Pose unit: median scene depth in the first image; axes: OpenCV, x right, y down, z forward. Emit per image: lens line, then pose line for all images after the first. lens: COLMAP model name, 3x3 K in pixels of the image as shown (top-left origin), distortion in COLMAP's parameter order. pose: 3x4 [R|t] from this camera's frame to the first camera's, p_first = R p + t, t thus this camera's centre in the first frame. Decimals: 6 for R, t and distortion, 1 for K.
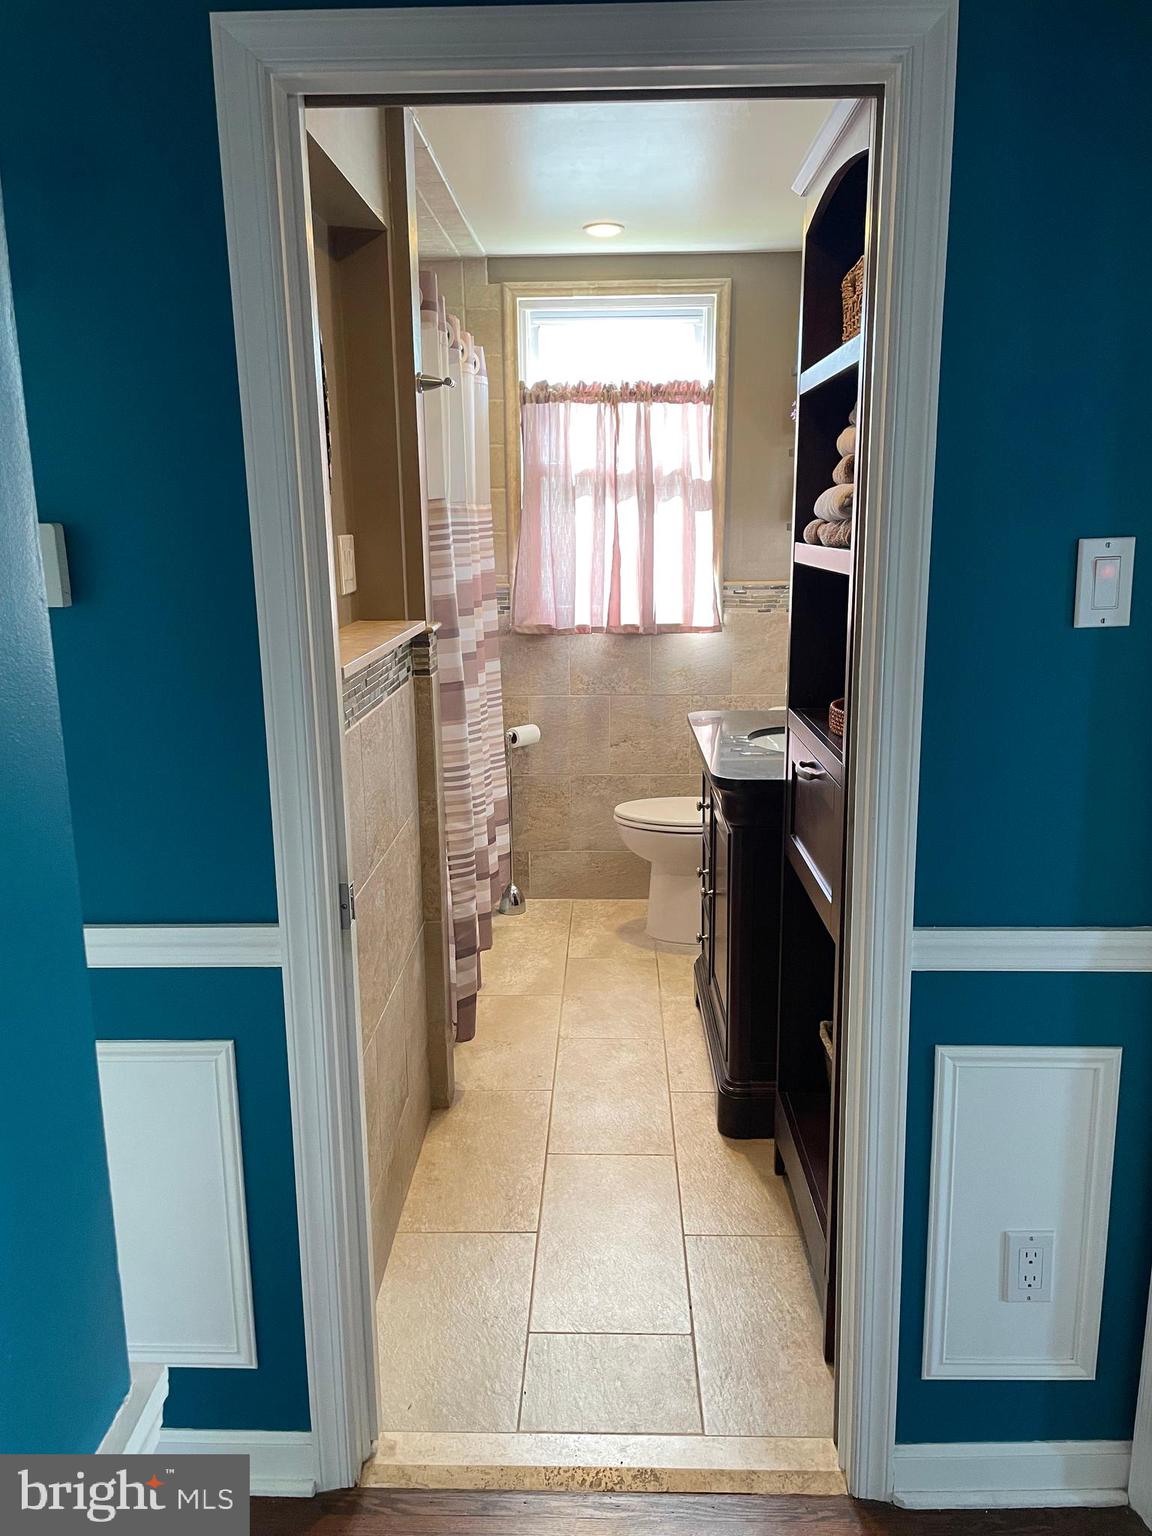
lens RADIAL K [[1172.0, 0, 576.8], [0, 1172.0, 774.8], [0, 0, 1]] dist [0.037667, -0.038579]
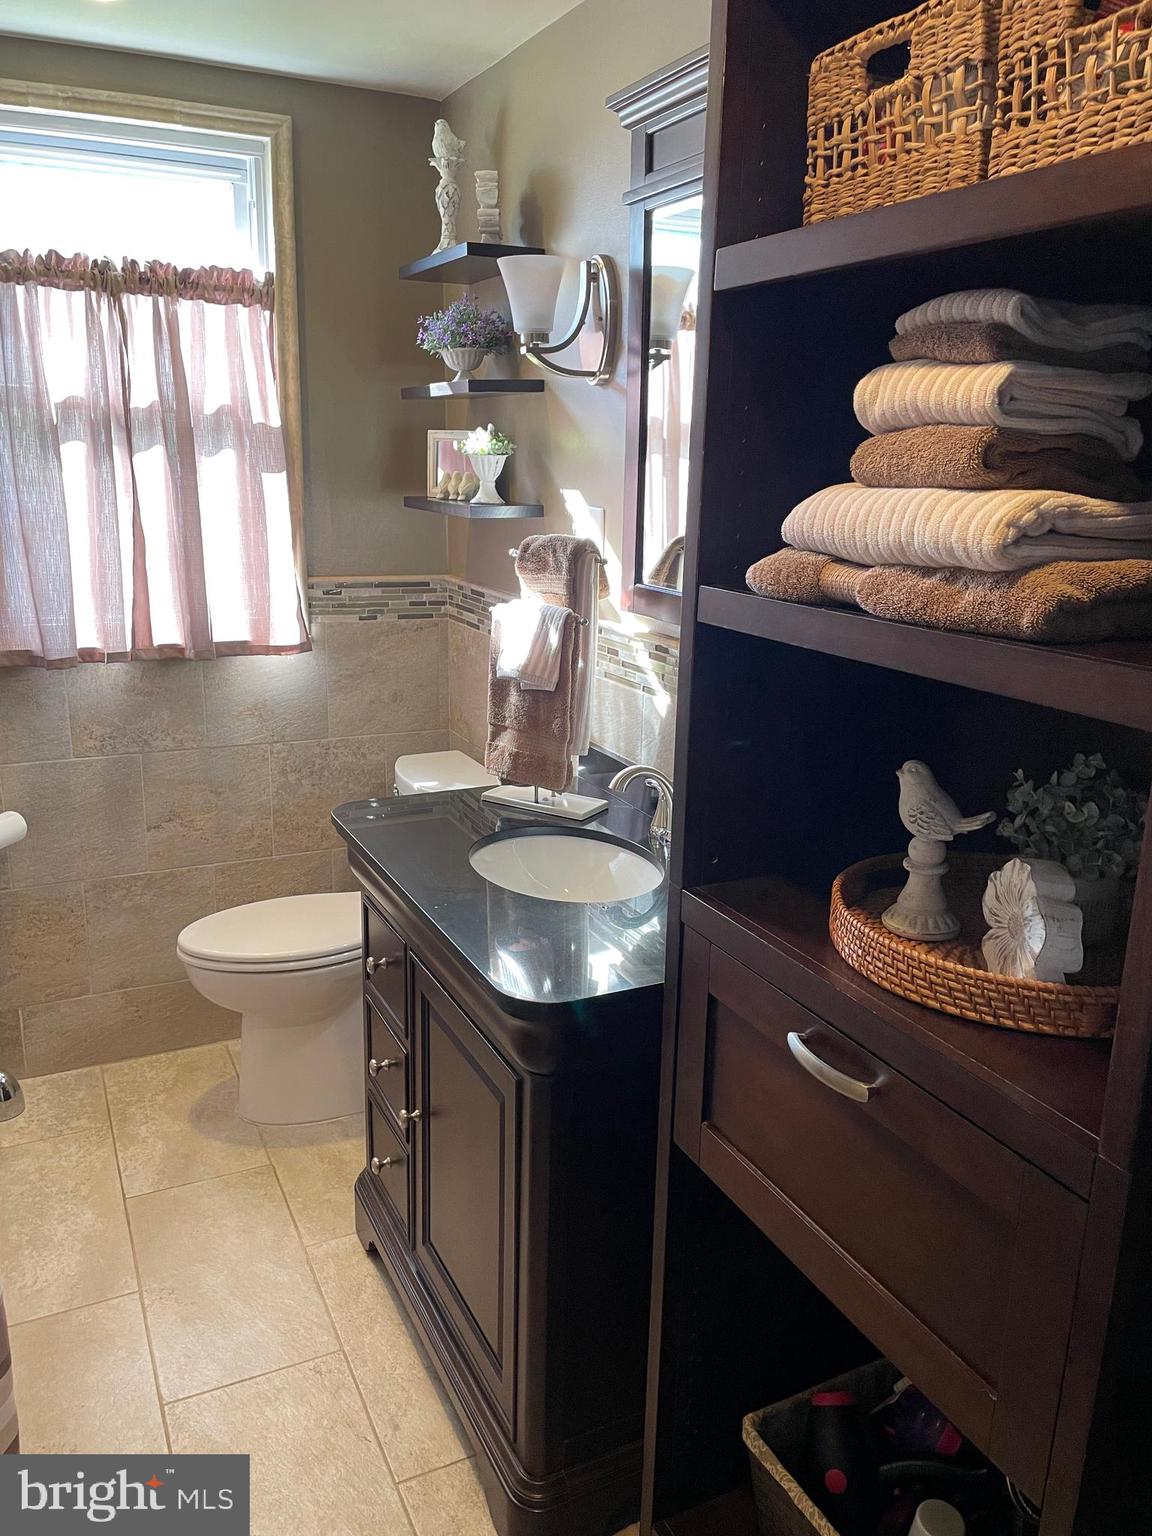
lens RADIAL K [[1172.0, 0, 584.3], [0, 1172.0, 756.2], [0, 0, 1]] dist [0.037667, -0.038579]
pose [[0.882112, -0.087361, 0.462869, -0.058960], [0.070047, 0.996054, 0.054502, -0.088028], [-0.465803, -0.015654, 0.884750, 0.325204]]
